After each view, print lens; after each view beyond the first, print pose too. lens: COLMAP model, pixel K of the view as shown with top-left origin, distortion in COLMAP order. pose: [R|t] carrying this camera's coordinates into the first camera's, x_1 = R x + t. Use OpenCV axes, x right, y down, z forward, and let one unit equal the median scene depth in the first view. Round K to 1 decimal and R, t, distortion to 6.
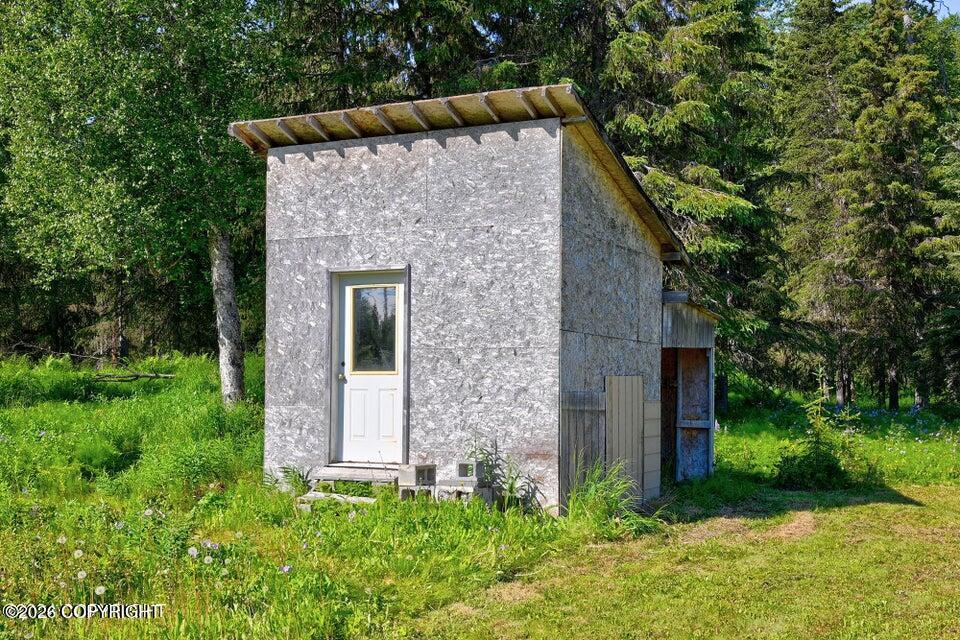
lens RADIAL K [[997.3, 0, 480.2], [0, 997.3, 320.8], [0, 0, 1]] dist [0.006472, 0.000000]
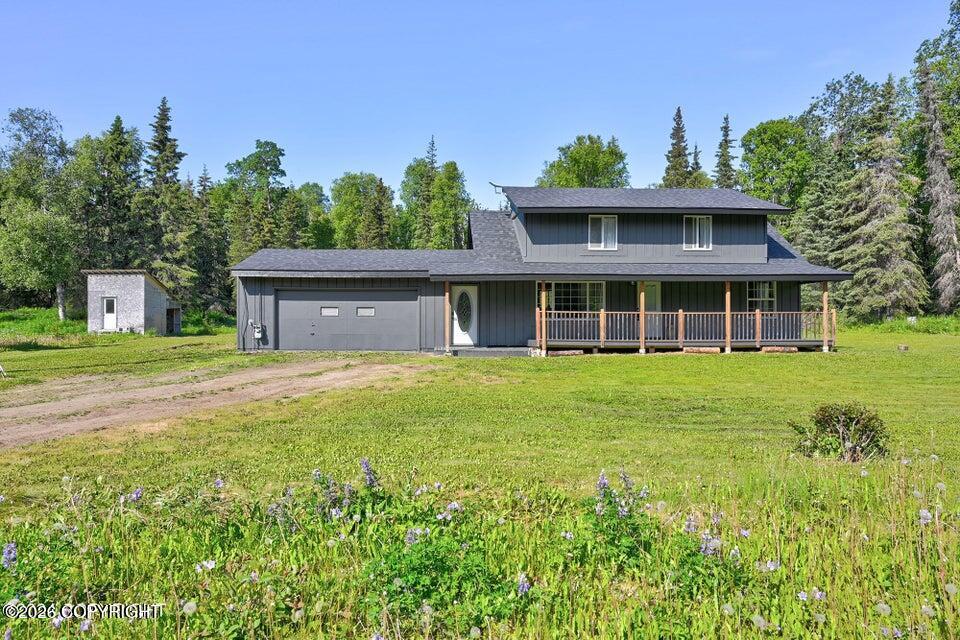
lens RADIAL K [[656.2, 0, 468.2], [0, 656.2, 306.3], [0, 0, 1]] dist [-0.008240, -0.000152]
pose [[0.882912, -0.002361, 0.469532, -0.053592], [-0.020548, 0.998835, 0.043661, -0.205714], [-0.469088, -0.048197, 0.881835, -3.417017]]
